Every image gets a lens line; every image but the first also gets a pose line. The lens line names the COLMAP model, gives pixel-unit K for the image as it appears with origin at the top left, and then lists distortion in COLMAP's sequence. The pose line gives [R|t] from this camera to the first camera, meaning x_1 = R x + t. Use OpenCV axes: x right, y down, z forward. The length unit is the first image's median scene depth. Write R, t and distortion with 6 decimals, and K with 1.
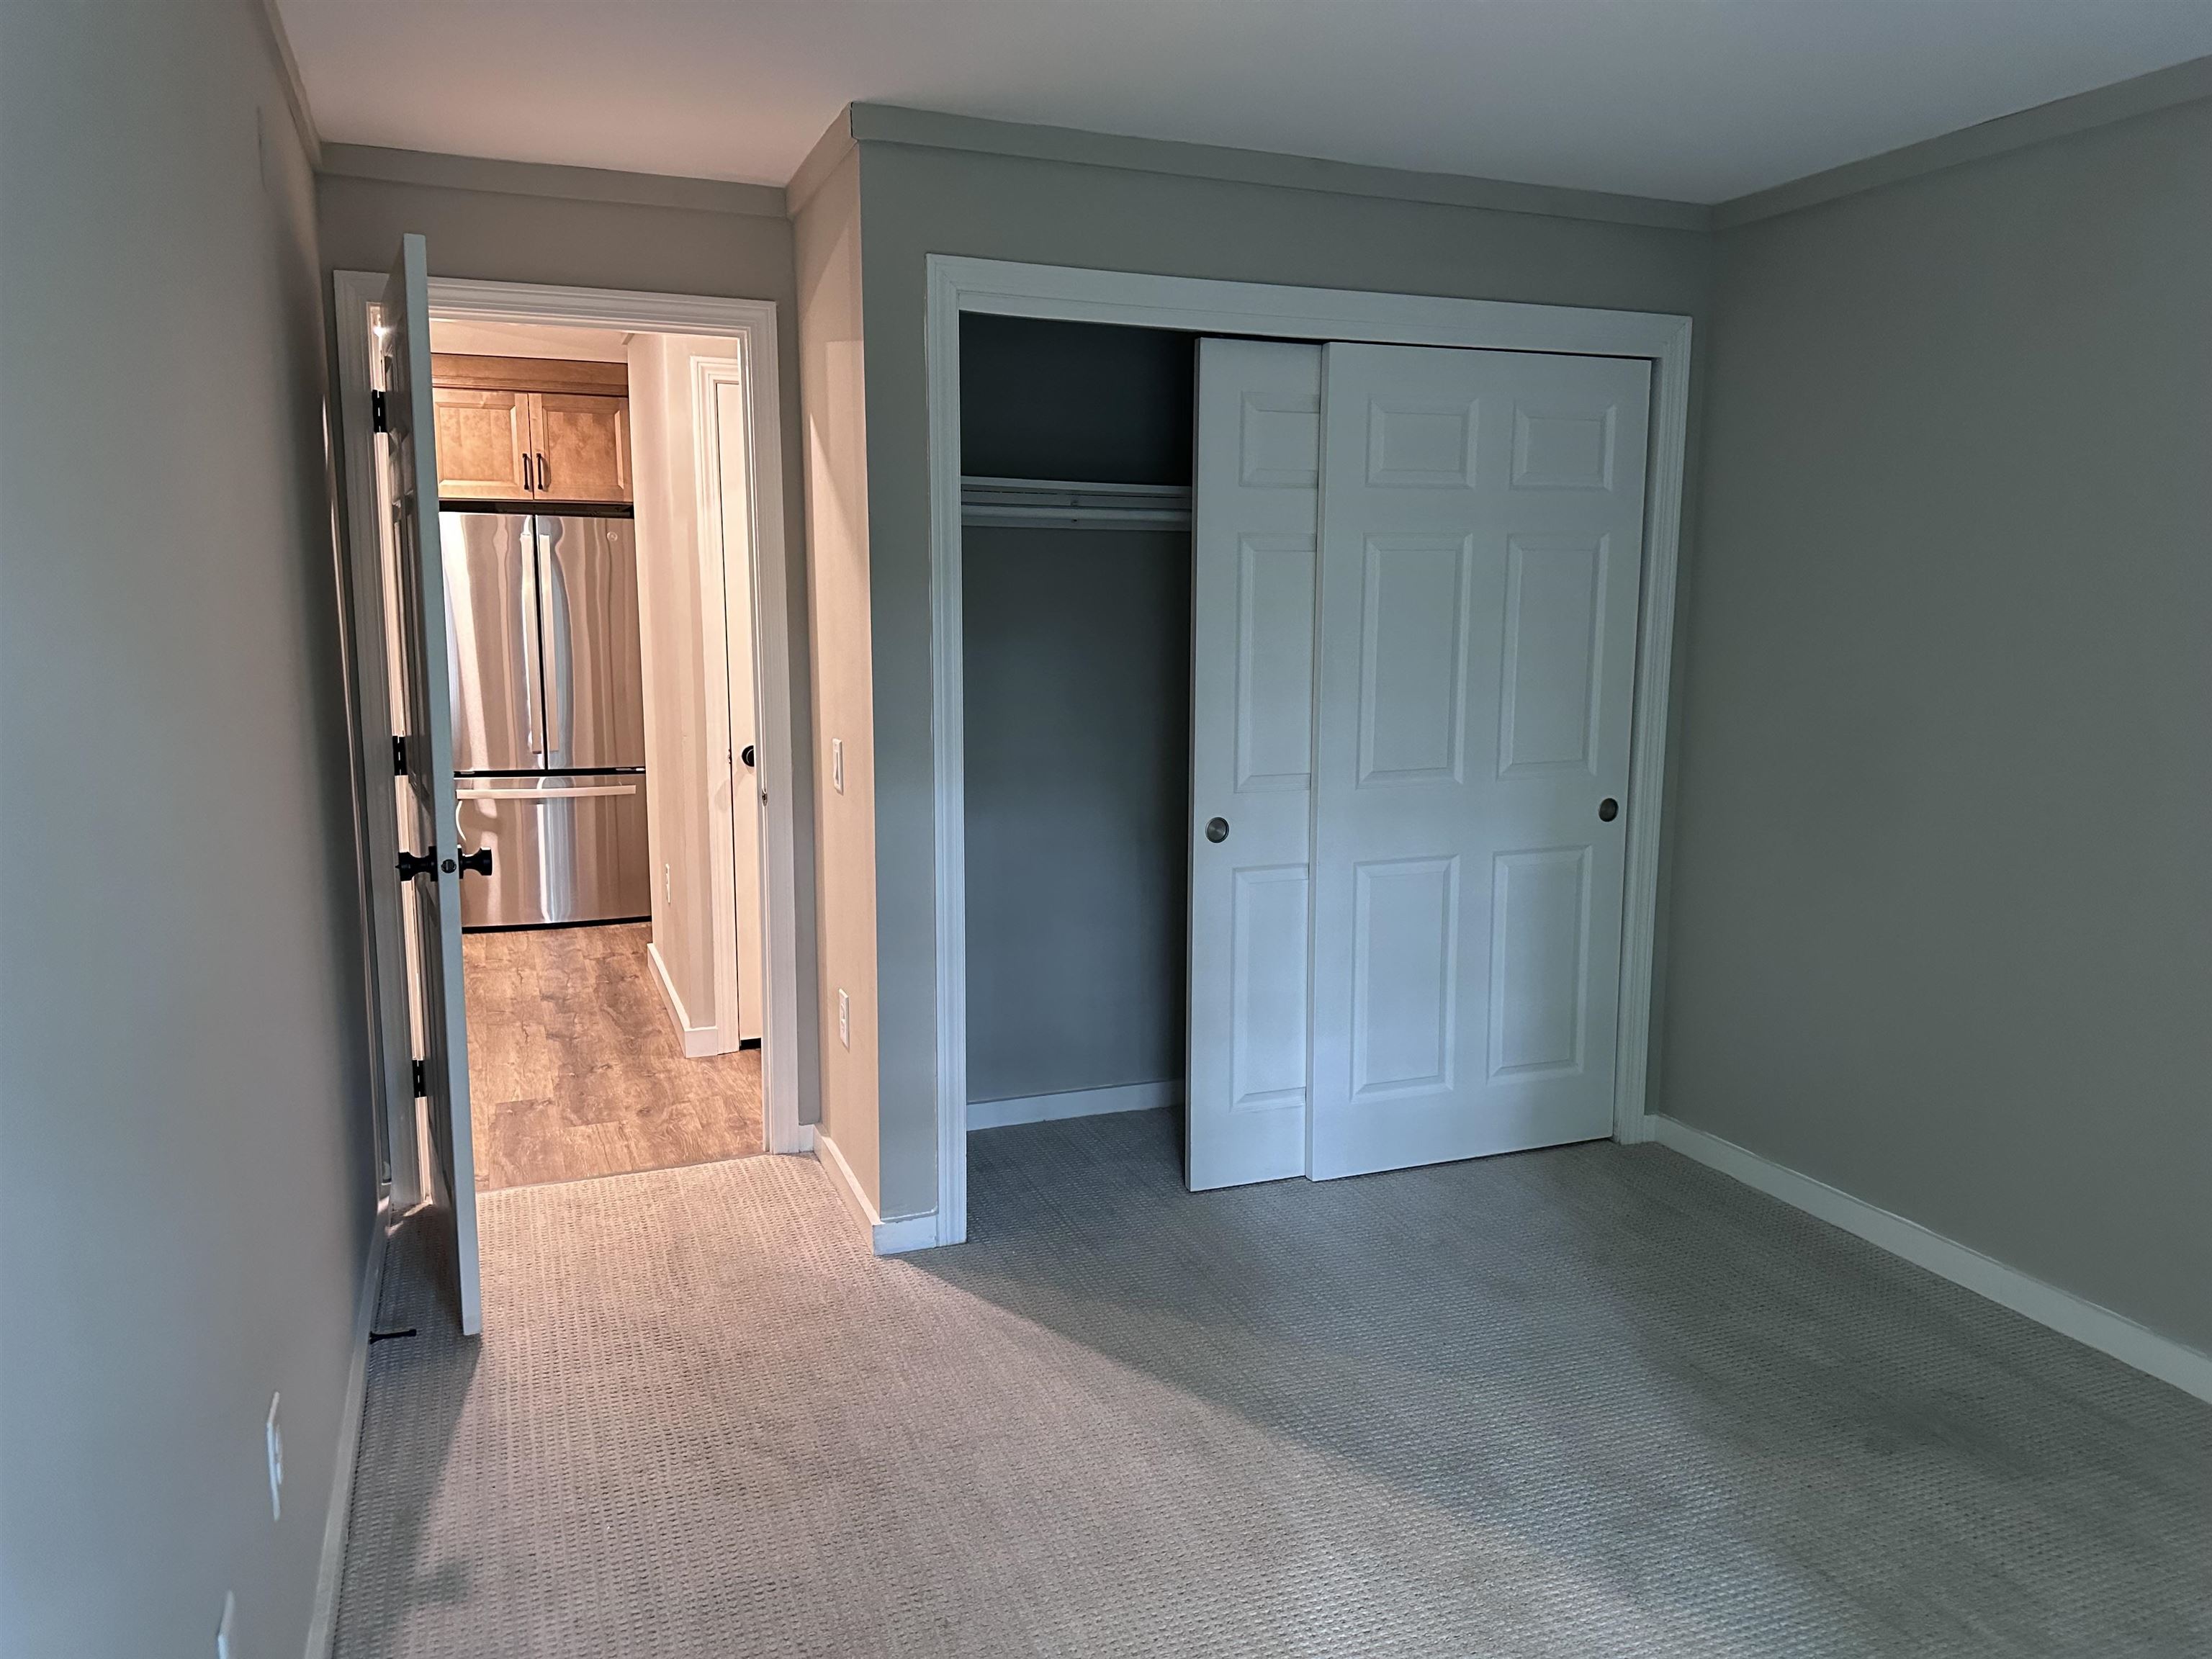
lens RADIAL K [[1560.0, 0, 1106.0], [0, 1560.0, 829.5], [0, 0, 1]] dist [0.123713, -0.210245]
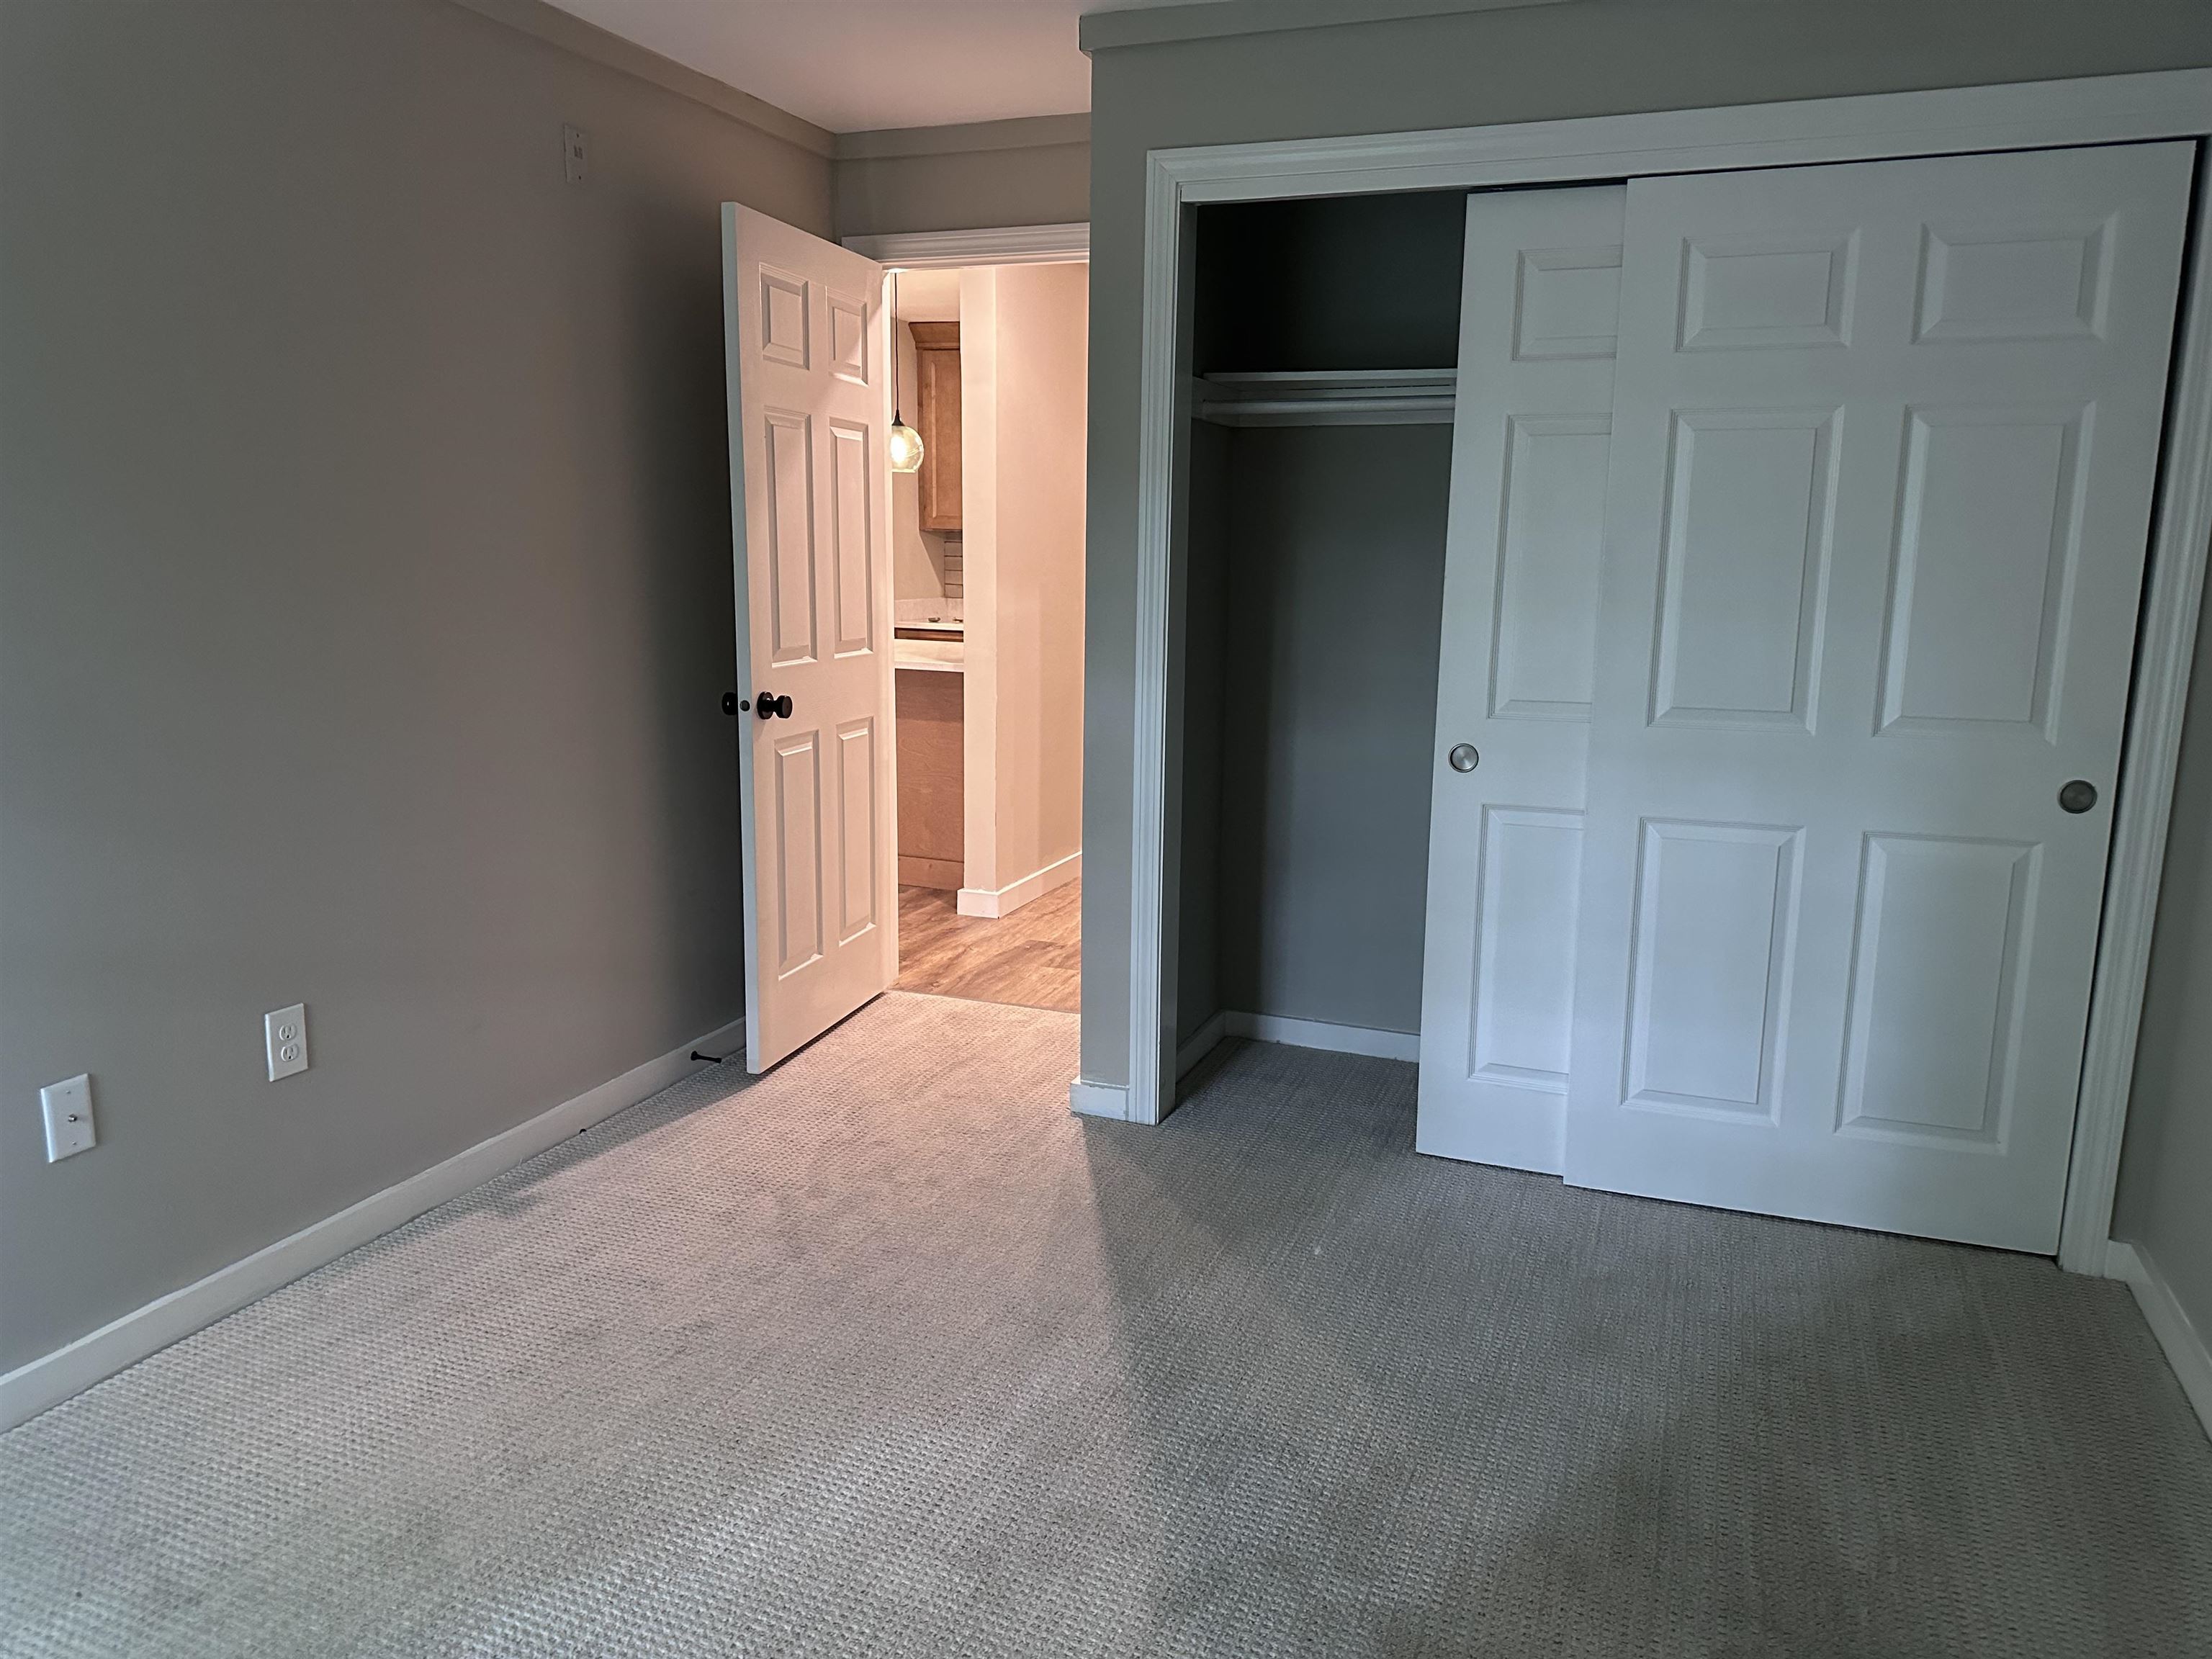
lens RADIAL K [[1560.0, 0, 1106.0], [0, 1560.0, 829.5], [0, 0, 1]] dist [0.123713, -0.210245]
pose [[0.731766, 0.131212, -0.668806, 0.501899], [-0.110870, 0.991140, 0.073142, -0.001745], [0.672478, 0.020628, 0.739830, 0.194118]]
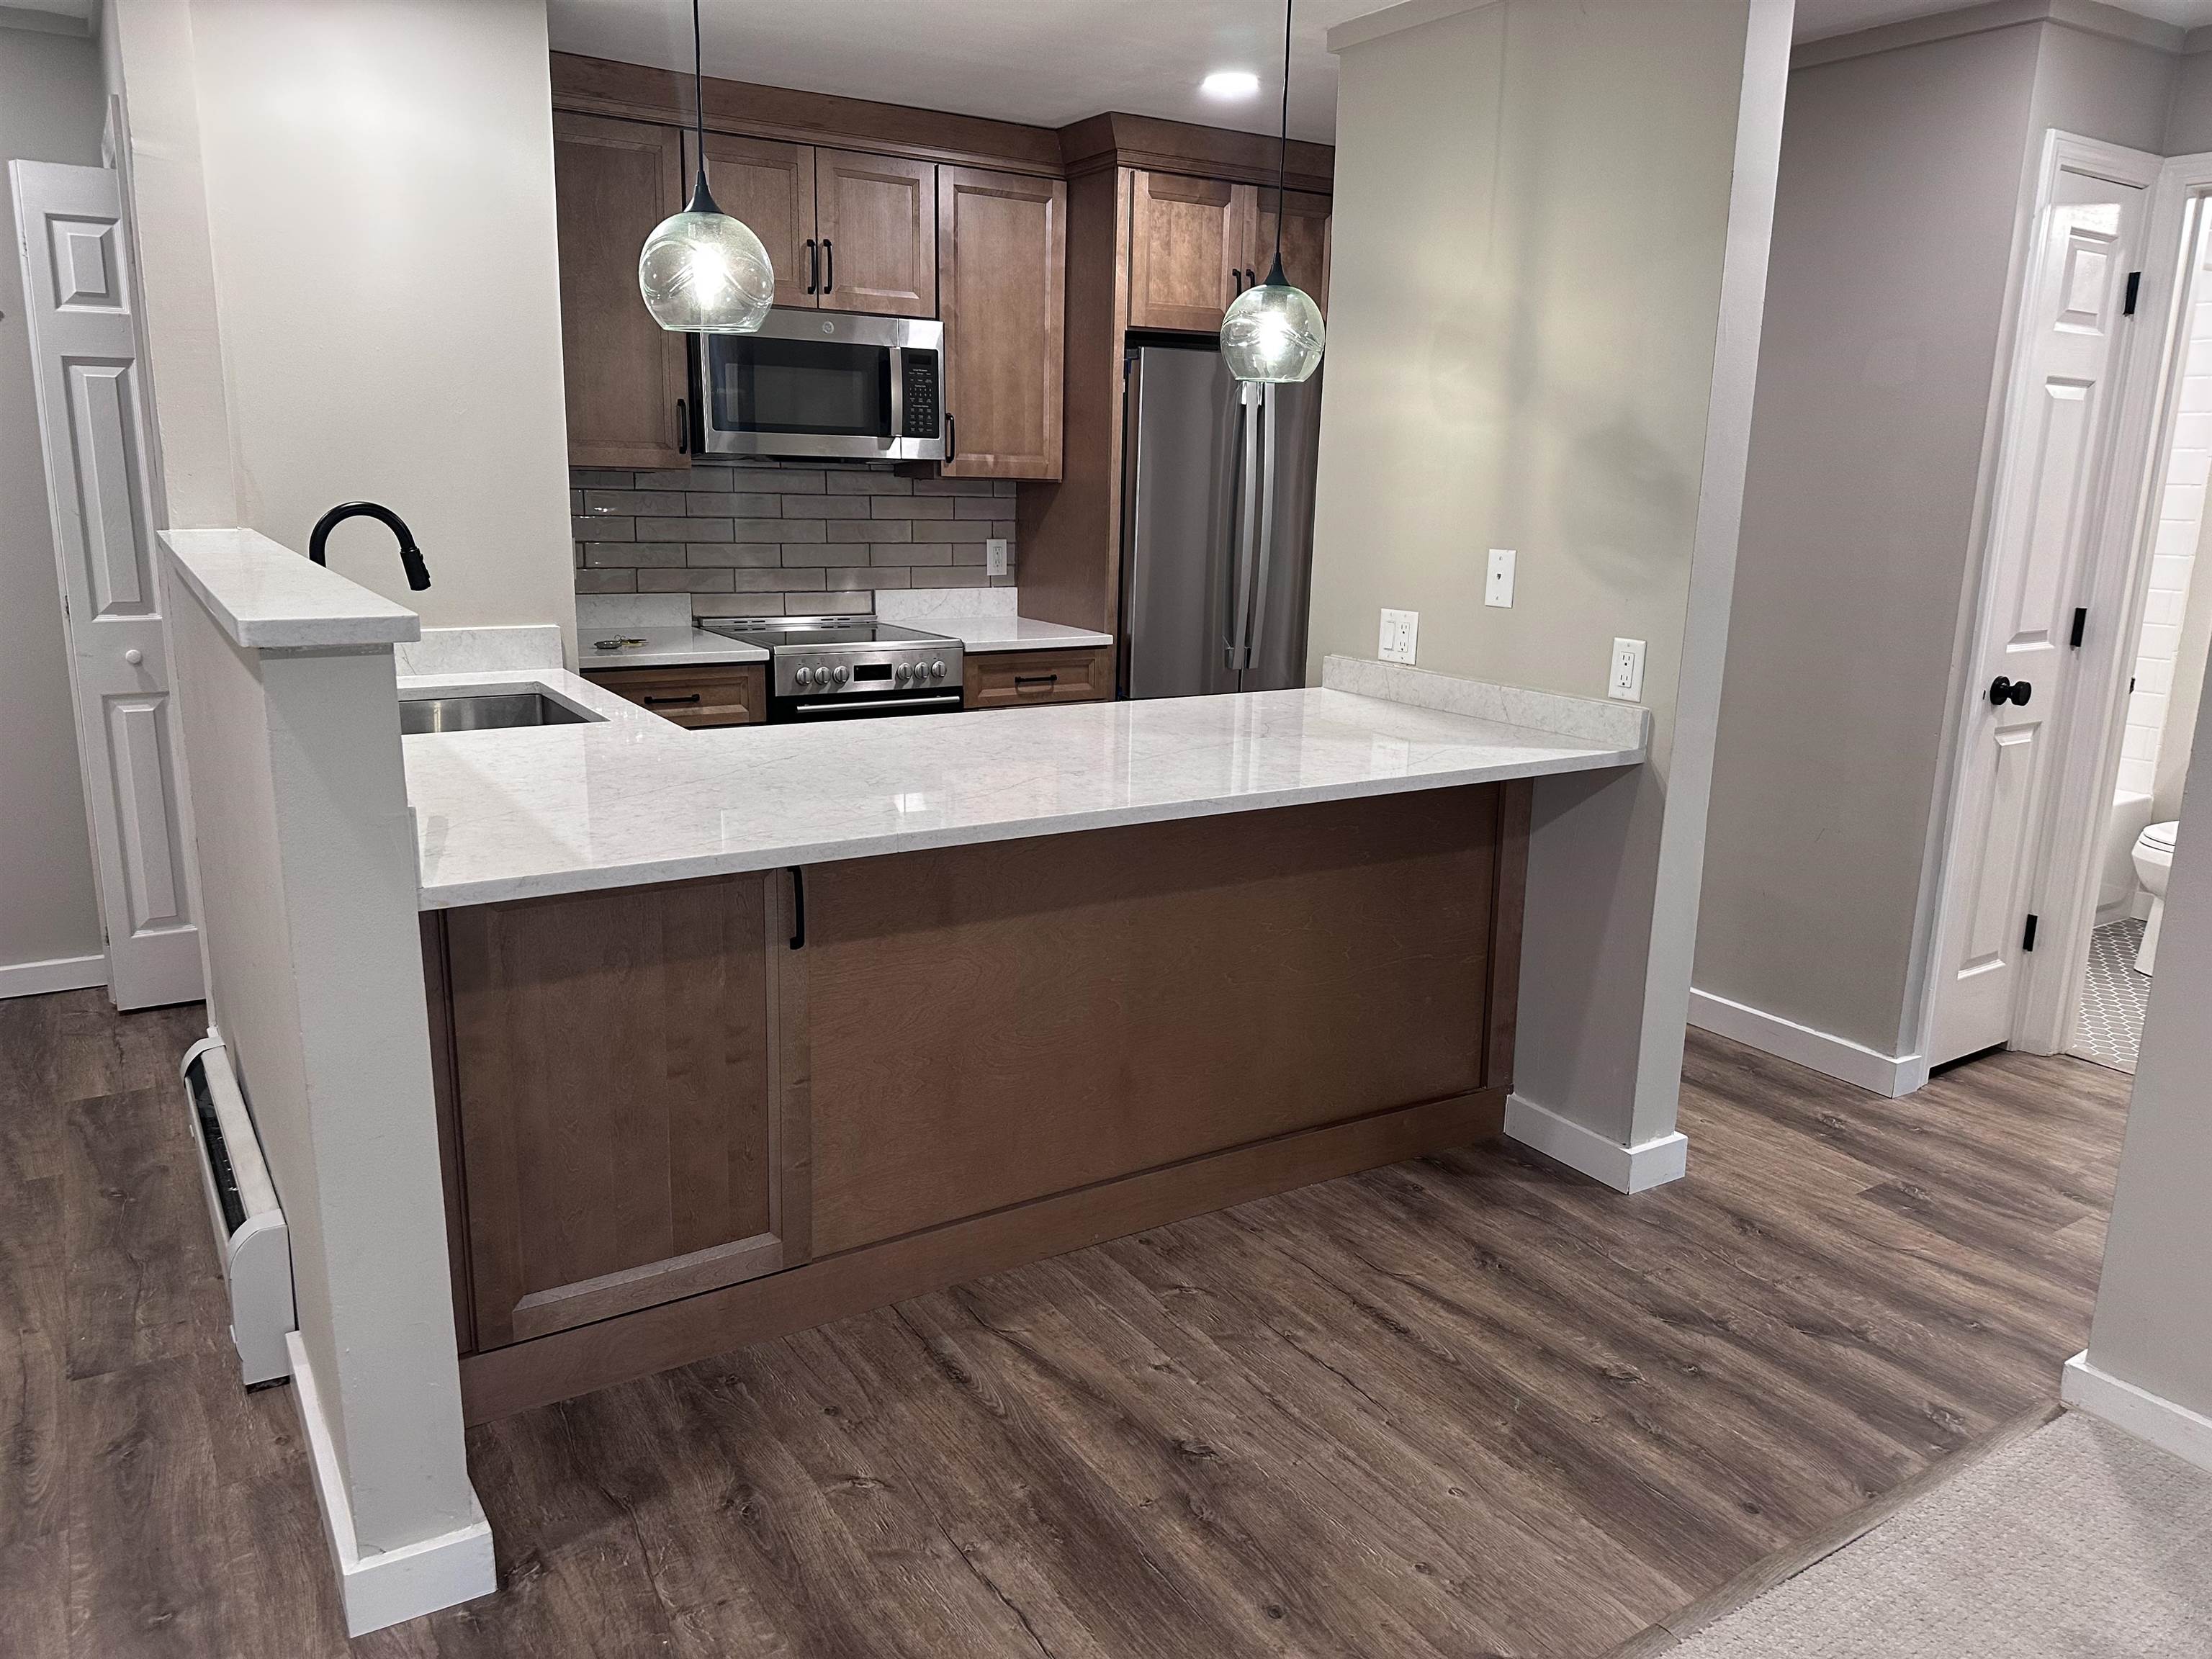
lens RADIAL K [[1564.7, 0, 1106.0], [0, 1564.7, 829.5], [0, 0, 1]] dist [-0.001247, -0.000453]
pose [[0.979745, -0.026668, 0.198464, -0.989443], [0.009610, 0.996212, 0.086421, -0.063890], [-0.200017, -0.082763, 0.976291, 0.457044]]
